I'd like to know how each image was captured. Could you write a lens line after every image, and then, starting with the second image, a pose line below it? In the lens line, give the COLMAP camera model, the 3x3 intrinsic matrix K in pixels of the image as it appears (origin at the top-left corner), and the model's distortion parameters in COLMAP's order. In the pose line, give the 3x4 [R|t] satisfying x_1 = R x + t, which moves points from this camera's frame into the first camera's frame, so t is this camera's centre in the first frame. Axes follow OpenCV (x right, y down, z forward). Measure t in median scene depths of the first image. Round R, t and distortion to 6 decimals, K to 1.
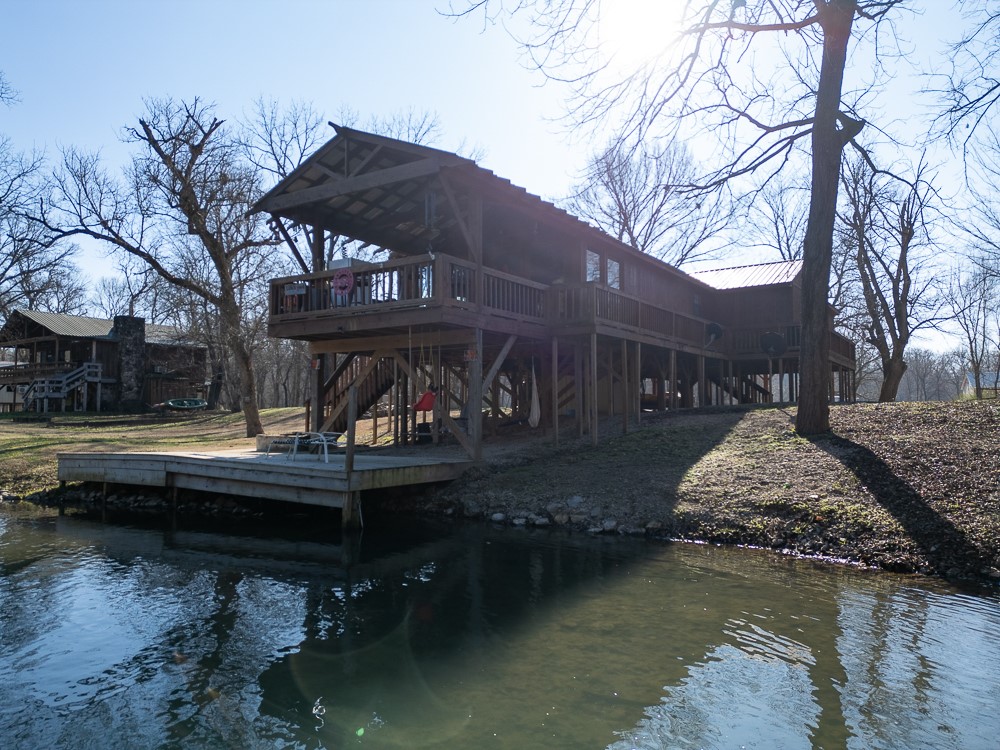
lens RADIAL K [[700.5, 0, 500.0], [0, 700.5, 375.0], [0, 0, 1]] dist [0.108097, -0.114011]
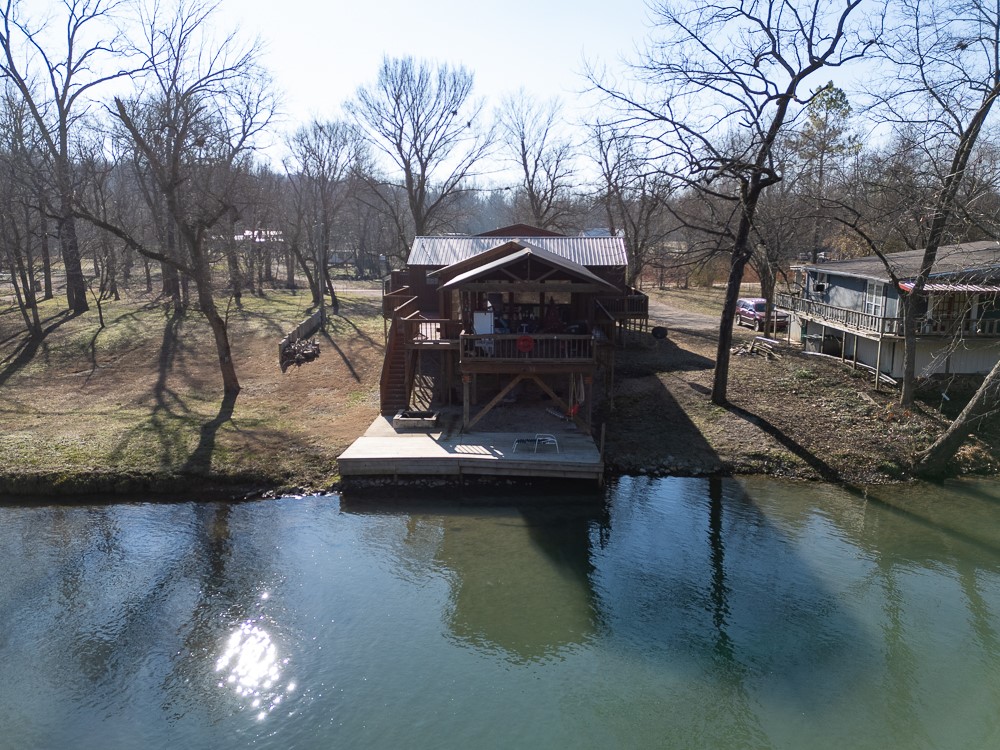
lens RADIAL K [[760.5, 0, 497.5], [0, 760.5, 382.0], [0, 0, 1]] dist [0.111150, -0.124049]
pose [[0.857969, -0.094286, 0.504975, -1.275990], [-0.029984, 0.972144, 0.232458, -0.491107], [-0.512826, -0.214583, 0.831242, -0.547708]]
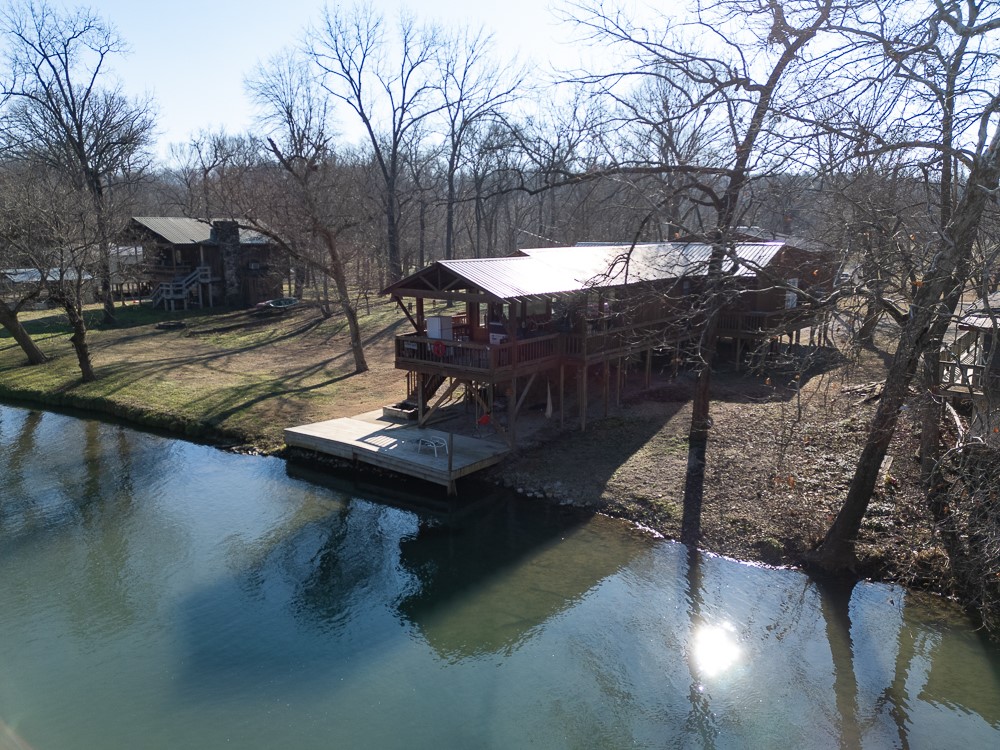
lens RADIAL K [[760.5, 0, 497.5], [0, 760.5, 382.0], [0, 0, 1]] dist [0.111150, -0.124049]
pose [[0.996410, 0.019423, -0.082398, 0.090537], [0.001002, 0.970551, 0.240892, -0.537155], [0.084650, -0.240110, 0.967048, -0.908872]]
